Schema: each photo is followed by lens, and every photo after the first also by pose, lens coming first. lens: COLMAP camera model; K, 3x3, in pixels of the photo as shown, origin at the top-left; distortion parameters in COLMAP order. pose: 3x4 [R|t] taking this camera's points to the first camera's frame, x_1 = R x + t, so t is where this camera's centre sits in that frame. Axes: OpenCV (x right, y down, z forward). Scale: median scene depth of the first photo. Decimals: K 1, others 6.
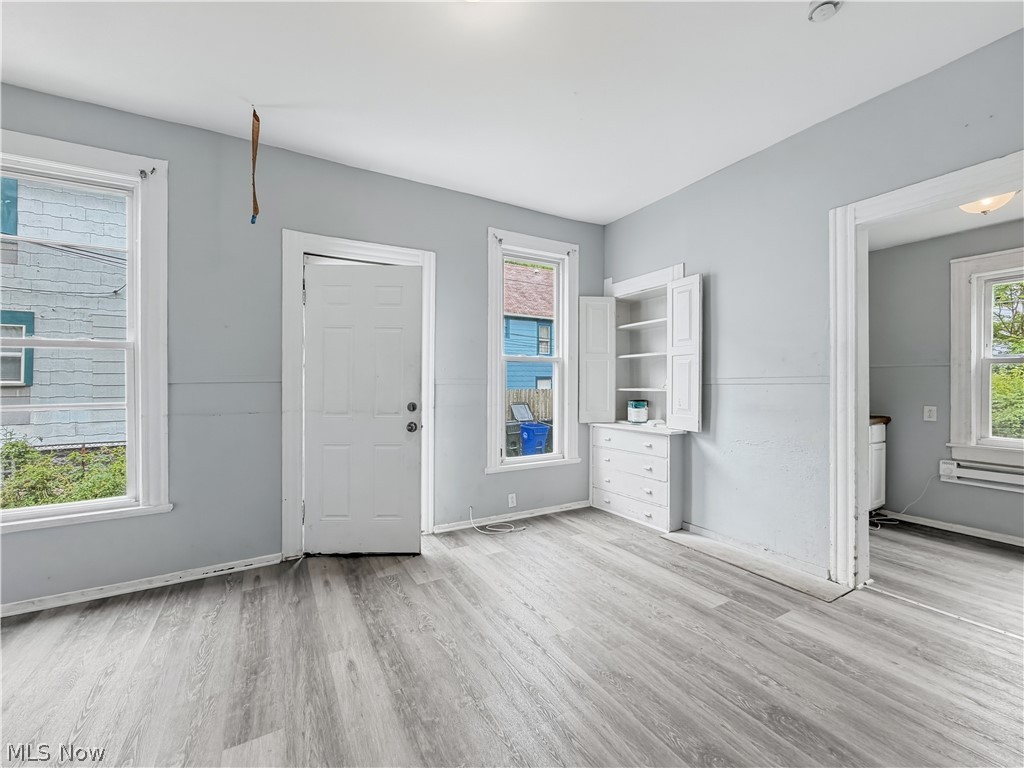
lens RADIAL K [[416.0, 0, 504.0], [0, 416.0, 380.8], [0, 0, 1]] dist [-0.003080, -0.000107]
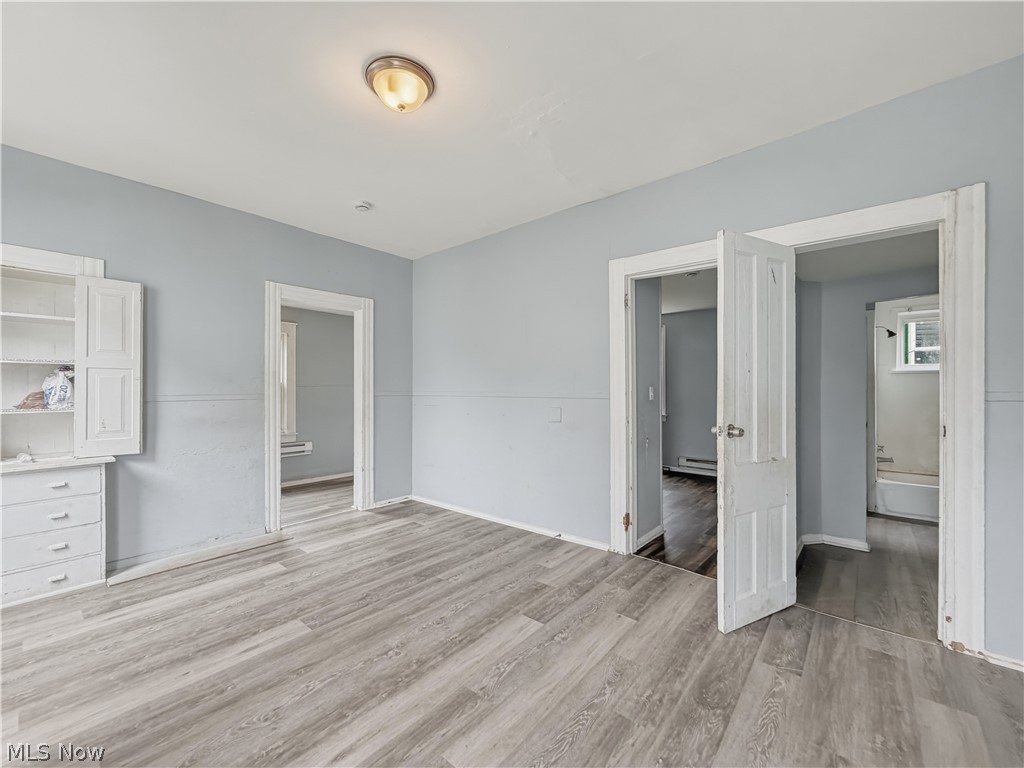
lens RADIAL K [[416.0, 0, 507.9], [0, 416.0, 389.3], [0, 0, 1]] dist [-0.003080, -0.000107]
pose [[-0.331392, 0.005646, 0.943476, -0.813520], [0.002963, 0.999983, -0.004943, -0.016007], [-0.943488, 0.001158, -0.331404, 0.629045]]
